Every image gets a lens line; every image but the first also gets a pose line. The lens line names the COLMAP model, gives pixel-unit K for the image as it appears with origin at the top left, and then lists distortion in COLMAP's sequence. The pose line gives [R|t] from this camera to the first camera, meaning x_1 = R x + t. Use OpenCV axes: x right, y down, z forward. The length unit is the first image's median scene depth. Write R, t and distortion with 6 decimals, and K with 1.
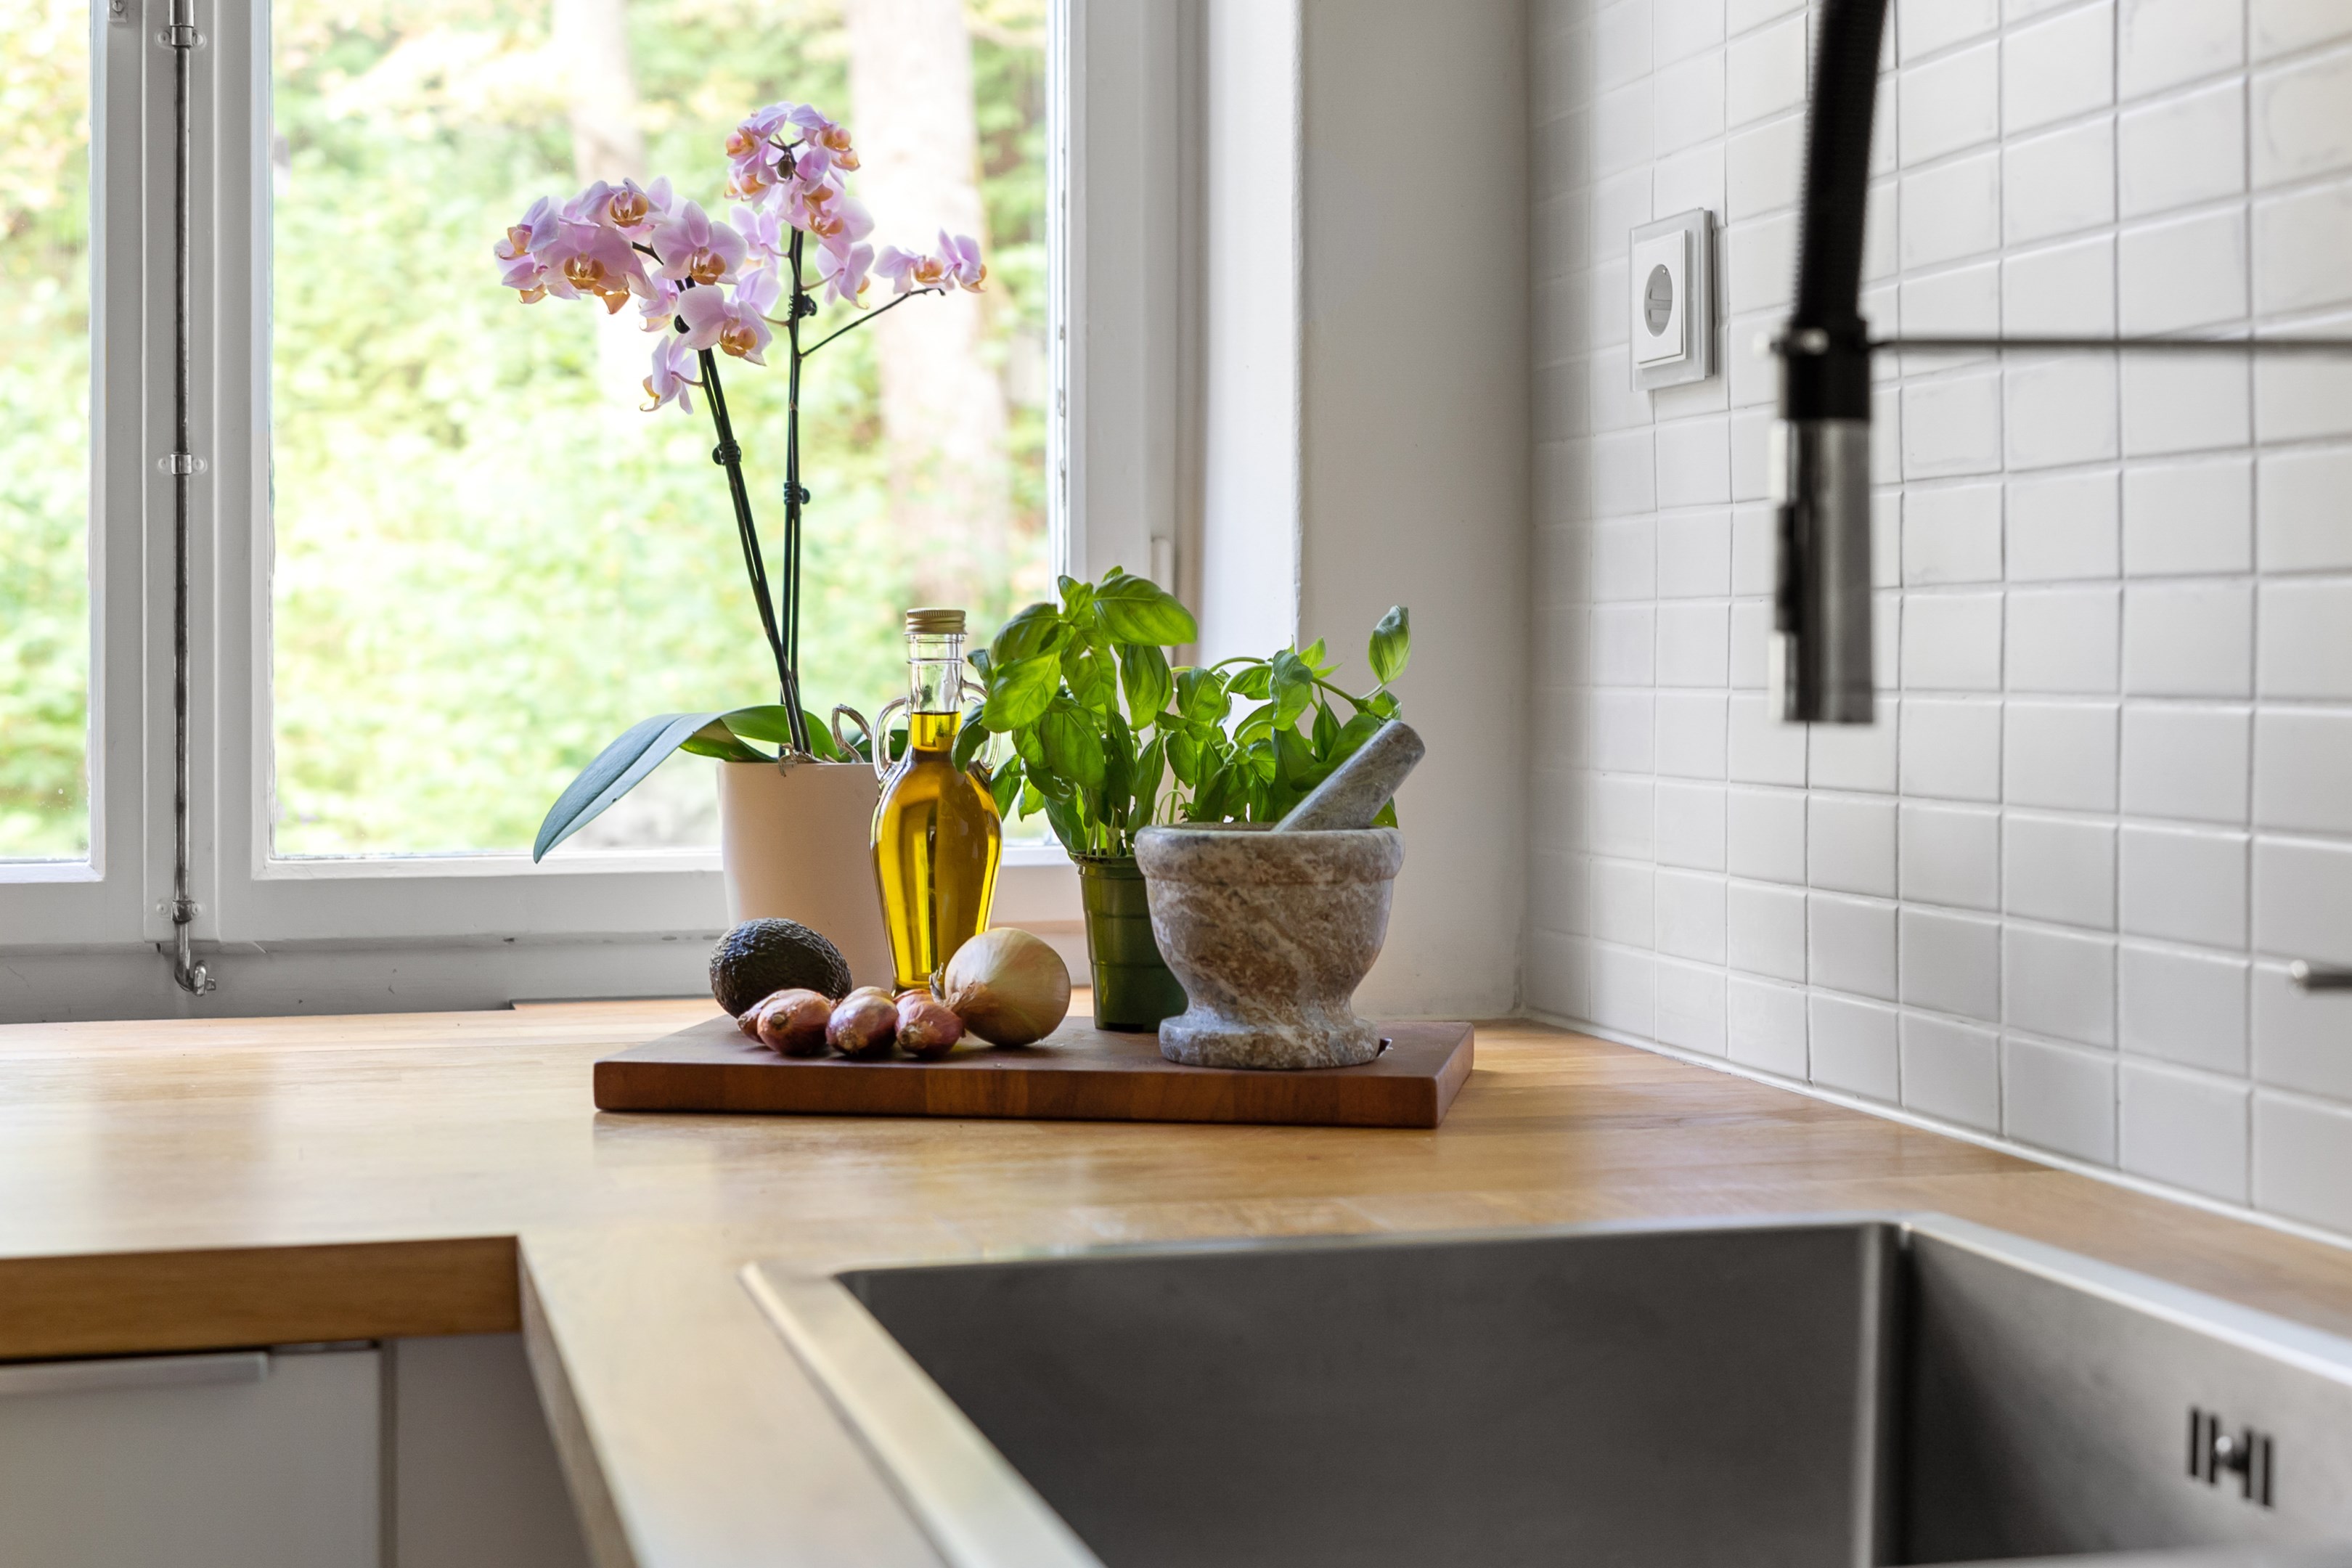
lens RADIAL K [[3439.6, 0, 1176.0], [0, 3439.6, 784.0], [0, 0, 1]] dist [-0.004234, -0.005791]
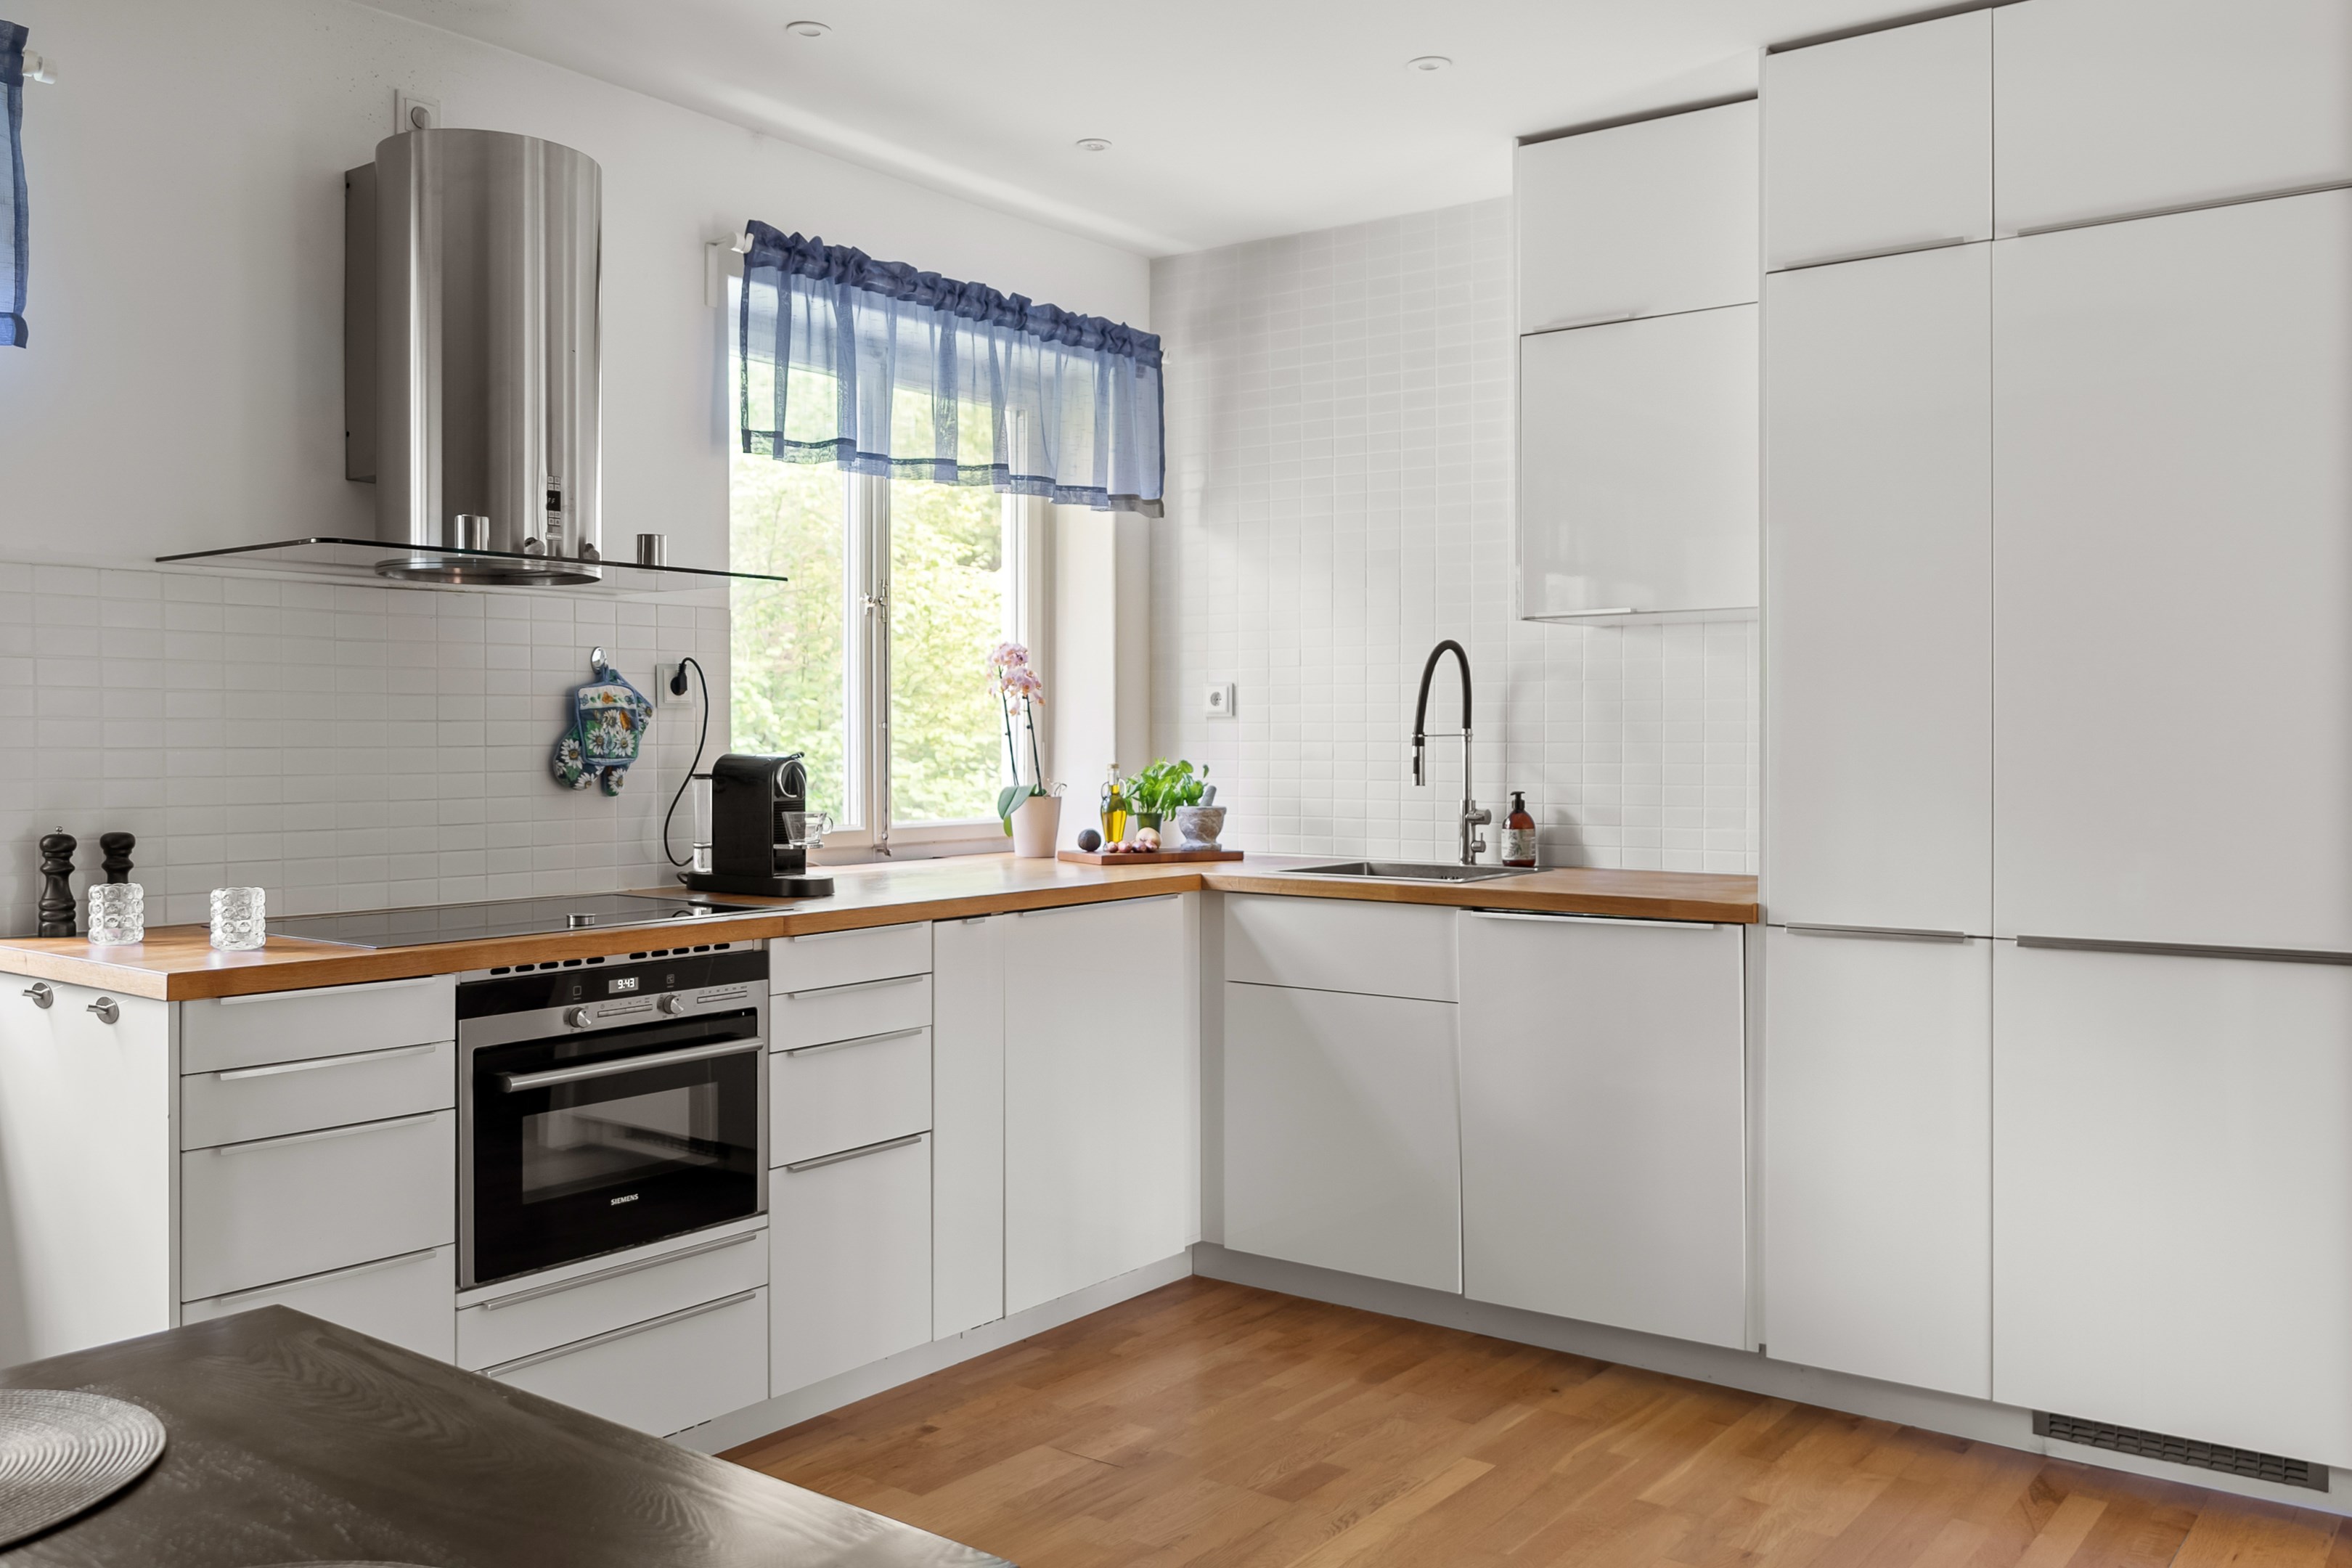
lens RADIAL K [[1911.5, 0, 1176.0], [0, 1911.5, 784.0], [0, 0, 1]] dist [-0.002727, -0.002142]
pose [[0.781214, -0.010238, 0.624179, -2.798690], [0.018690, 0.999801, -0.006993, -0.003497], [-0.623983, 0.017129, 0.781250, -1.901736]]
